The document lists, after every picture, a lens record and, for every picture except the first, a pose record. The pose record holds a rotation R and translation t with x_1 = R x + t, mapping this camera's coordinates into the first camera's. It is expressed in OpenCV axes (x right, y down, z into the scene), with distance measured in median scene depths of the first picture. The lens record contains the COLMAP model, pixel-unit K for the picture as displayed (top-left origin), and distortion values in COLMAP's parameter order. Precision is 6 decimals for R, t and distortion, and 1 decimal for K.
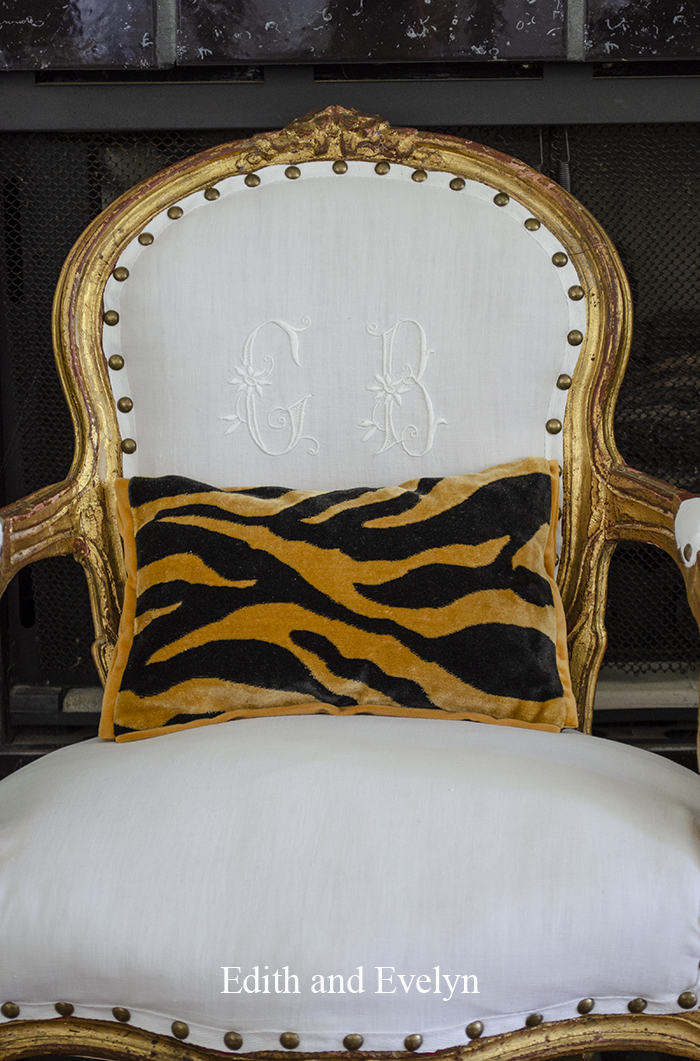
lens RADIAL K [[2439.5, 0, 350.0], [0, 2439.5, 530.5], [0, 0, 1]] dist [0.027655, 0.421715]
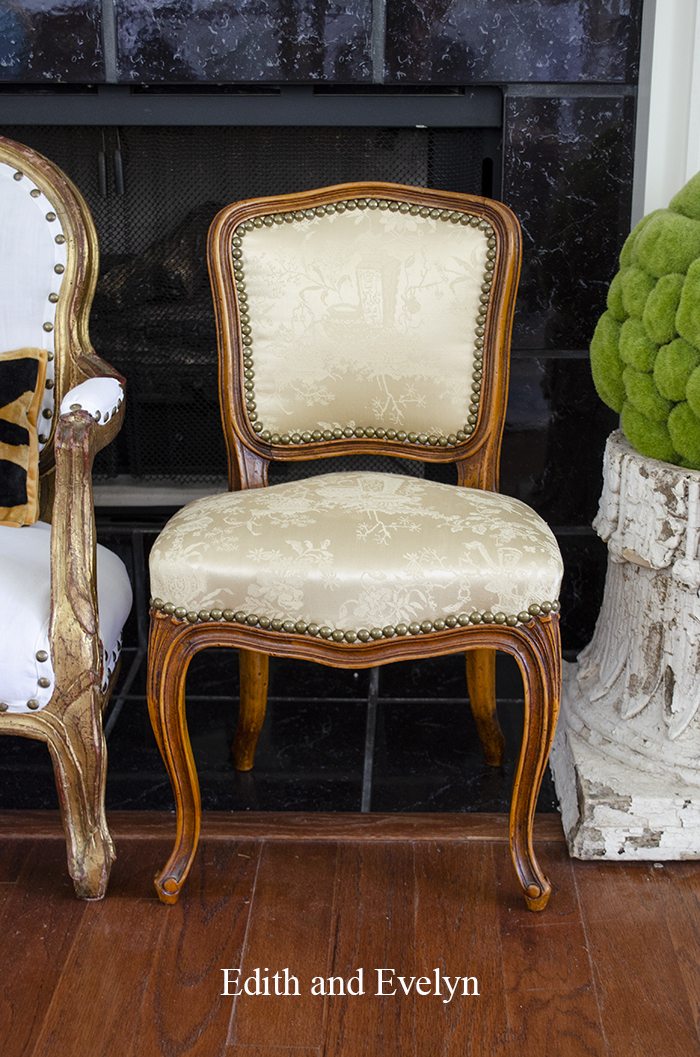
lens RADIAL K [[1479.6, 0, 350.0], [0, 1479.6, 528.5], [0, 0, 1]] dist [-0.029685, 0.021883]
pose [[0.999624, 0.021420, -0.017146, 0.294463], [-0.019432, 0.993885, 0.108693, -0.021533], [0.019370, -0.108319, 0.993927, 0.066987]]
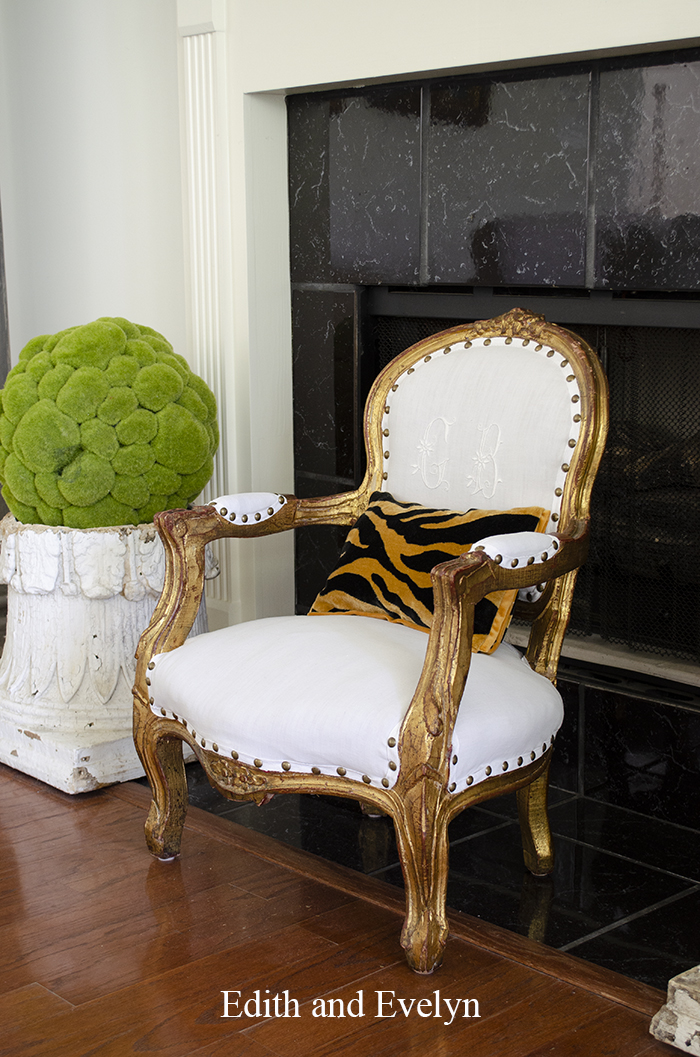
lens RADIAL K [[1572.9, 0, 350.0], [0, 1572.9, 528.5], [0, 0, 1]] dist [-0.014713, -0.030583]
pose [[0.720629, 0.138576, -0.679331, 0.755815], [-0.163720, 0.986124, 0.027485, -0.023561], [0.673713, 0.091414, 0.733317, 0.069175]]
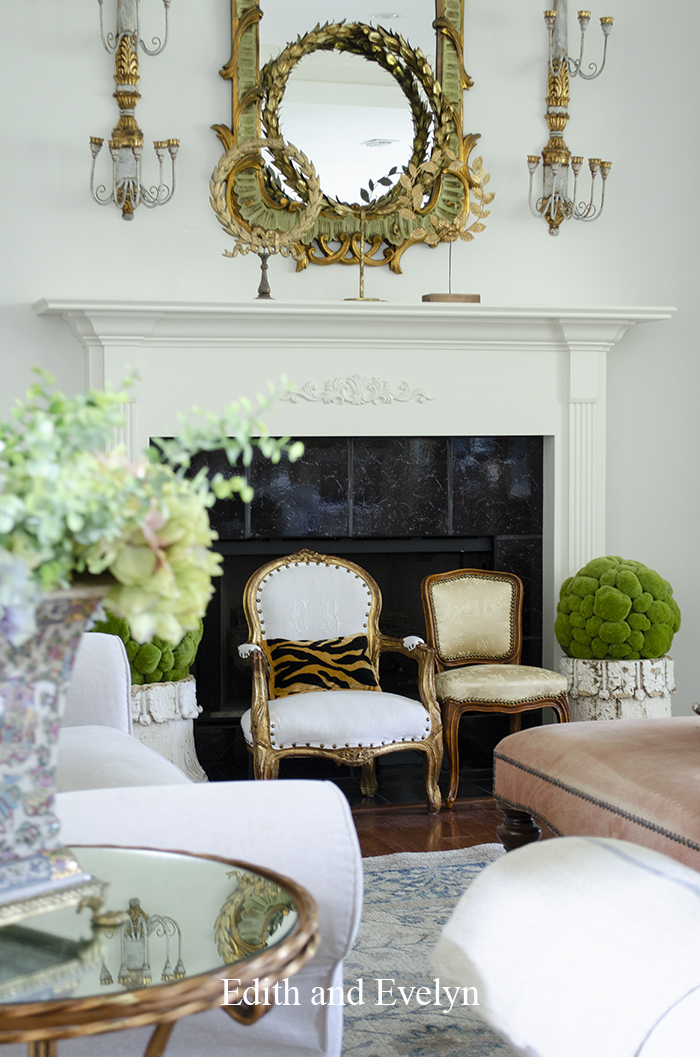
lens RADIAL K [[1847.2, 0, 350.0], [0, 1847.2, 528.5], [0, 0, 1]] dist [0.002646, 0.069042]
pose [[0.953972, 0.001262, 0.299893, -0.880083], [0.052086, 0.984096, -0.169831, 0.325977], [-0.295338, 0.177635, 0.938734, -1.955646]]
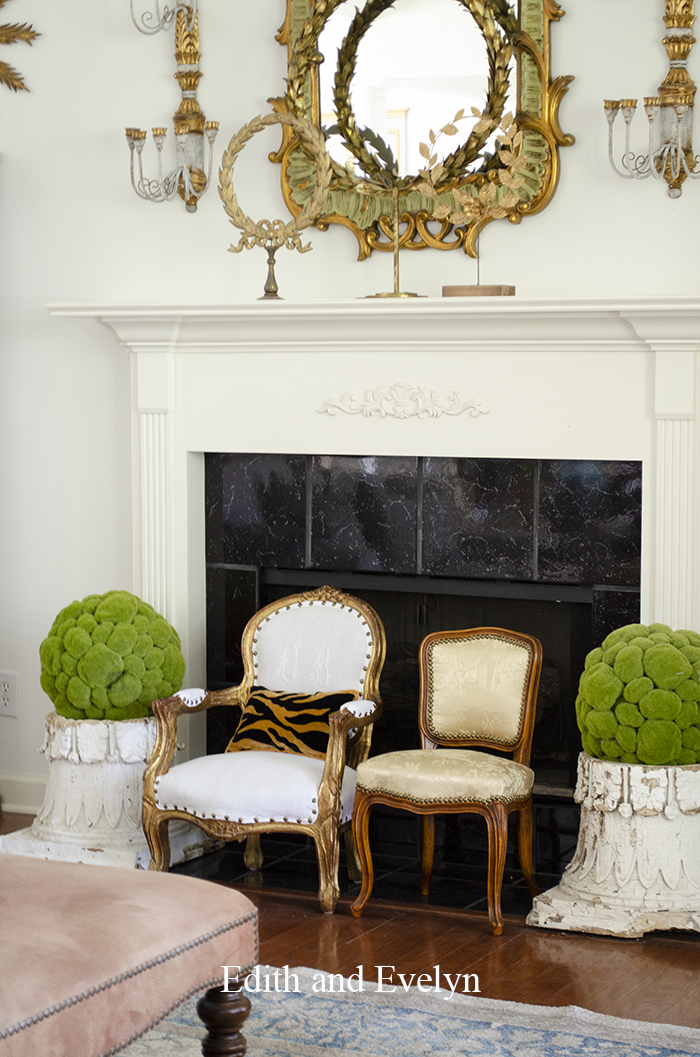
lens RADIAL K [[2173.0, 0, 350.0], [0, 2173.0, 528.5], [0, 0, 1]] dist [0.028008, 0.078381]
pose [[0.896753, 0.053314, -0.439309, 1.428794], [-0.116125, 0.986278, -0.117349, 0.108713], [0.427024, 0.156247, 0.890639, -1.814361]]
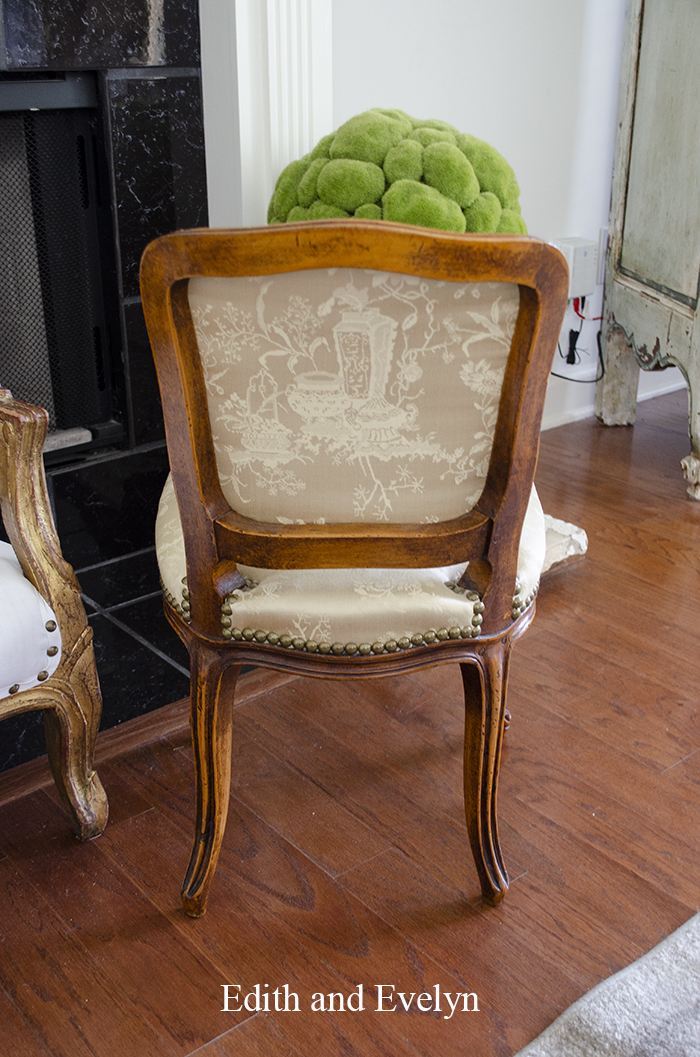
lens RADIAL K [[1130.2, 0, 350.0], [0, 1130.2, 528.5], [0, 0, 1]] dist [-0.045696, 0.004073]
pose [[0.760655, -0.241780, 0.602451, -0.107517], [0.135480, 0.966742, 0.216923, -0.027846], [-0.634862, -0.083383, 0.768113, 0.263059]]
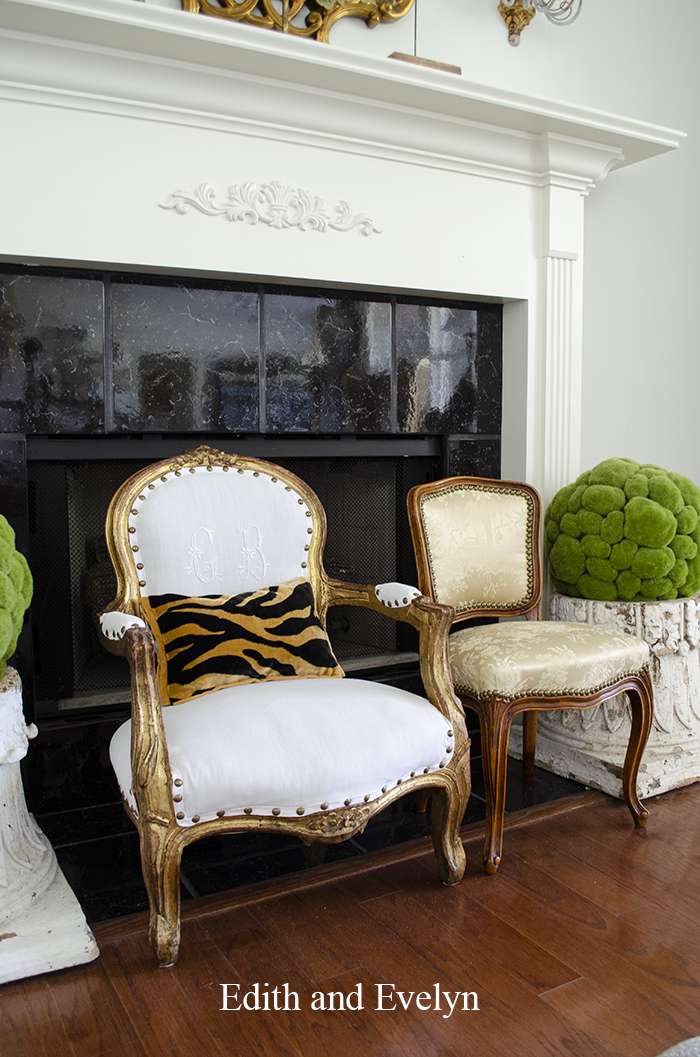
lens RADIAL K [[899.1, 0, 350.0], [0, 899.1, 528.5], [0, 0, 1]] dist [-0.080080, 0.007441]
pose [[0.864972, -0.035269, 0.500579, -0.355135], [0.100394, 0.989523, -0.103756, 0.023365], [-0.491675, 0.140001, 0.859451, 0.147893]]
